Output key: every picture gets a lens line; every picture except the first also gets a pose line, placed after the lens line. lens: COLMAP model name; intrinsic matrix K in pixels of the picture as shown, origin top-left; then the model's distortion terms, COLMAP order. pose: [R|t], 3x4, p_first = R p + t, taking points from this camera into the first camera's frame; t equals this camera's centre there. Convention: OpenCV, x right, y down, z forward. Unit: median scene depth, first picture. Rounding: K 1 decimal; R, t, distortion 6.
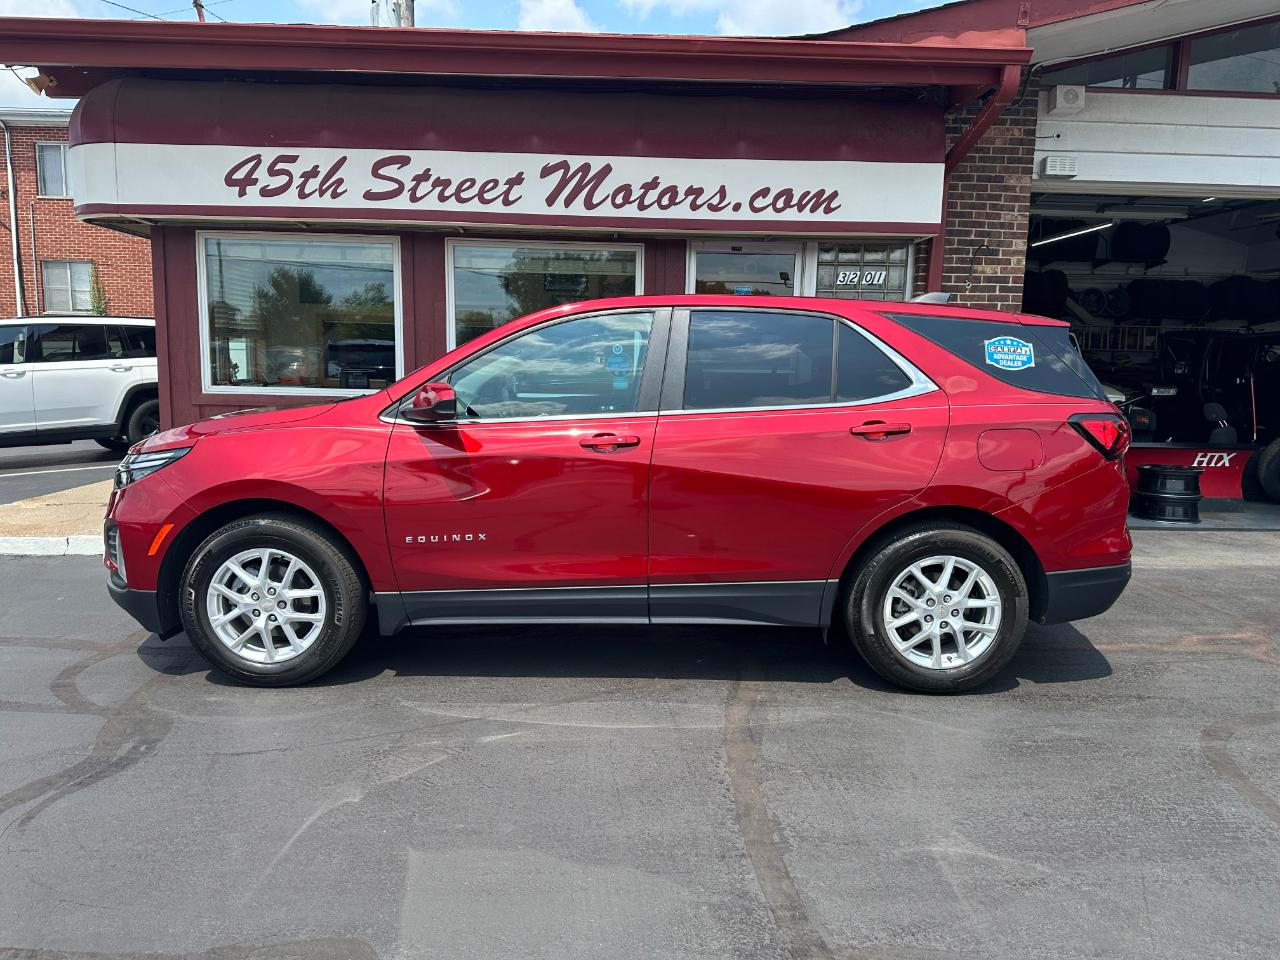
lens RADIAL K [[901.0, 0, 648.5], [0, 901.0, 480.2], [0, 0, 1]] dist [0.044218, -0.064779]
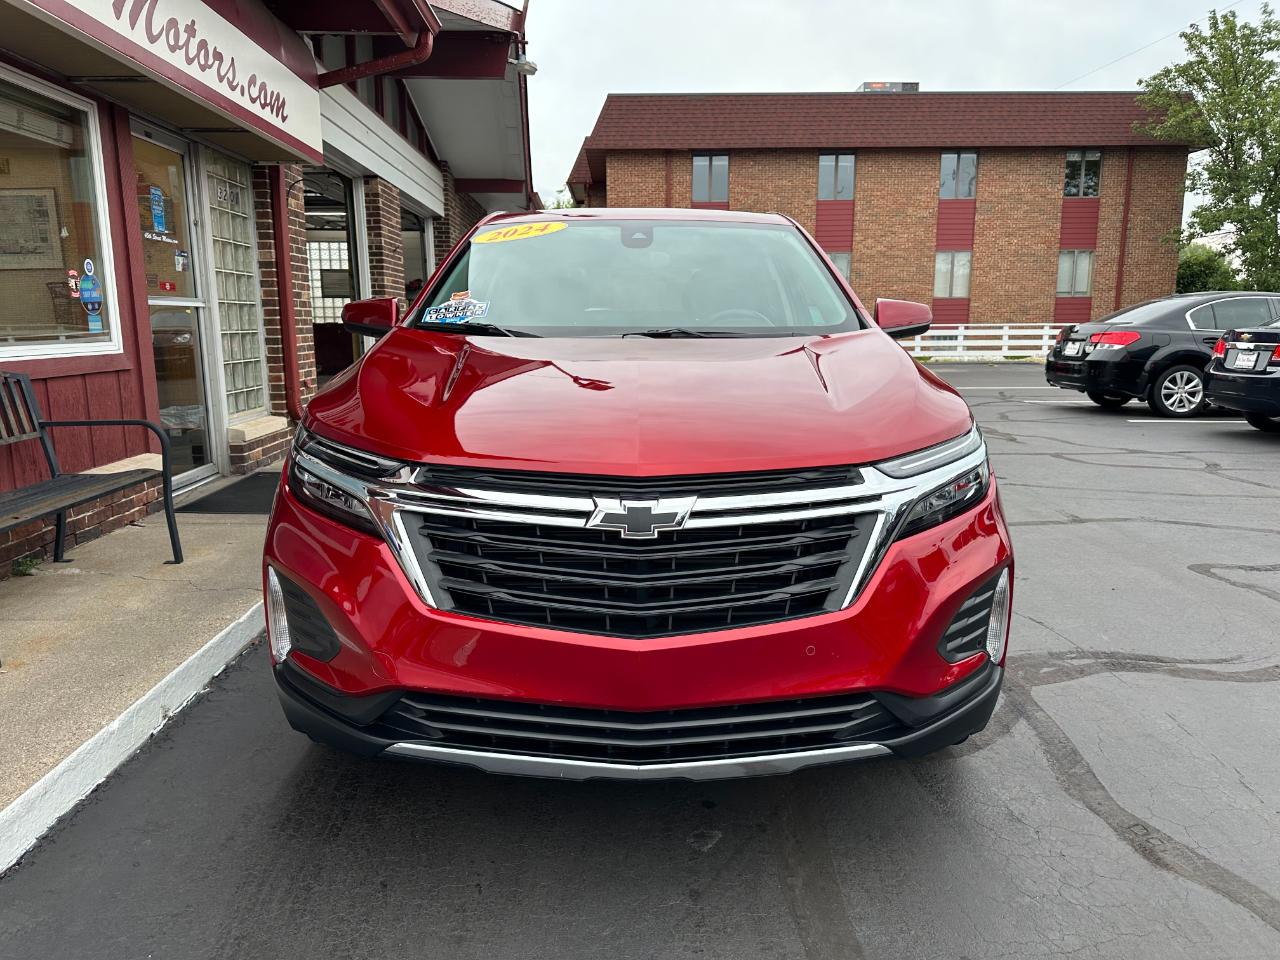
lens RADIAL K [[901.0, 0, 641.9], [0, 901.0, 482.1], [0, 0, 1]] dist [0.044218, -0.064779]
pose [[0.000953, -0.196110, 0.980581, -0.731559], [0.142162, 0.970649, 0.193986, -0.077055], [-0.989843, 0.139217, 0.028804, 0.680322]]
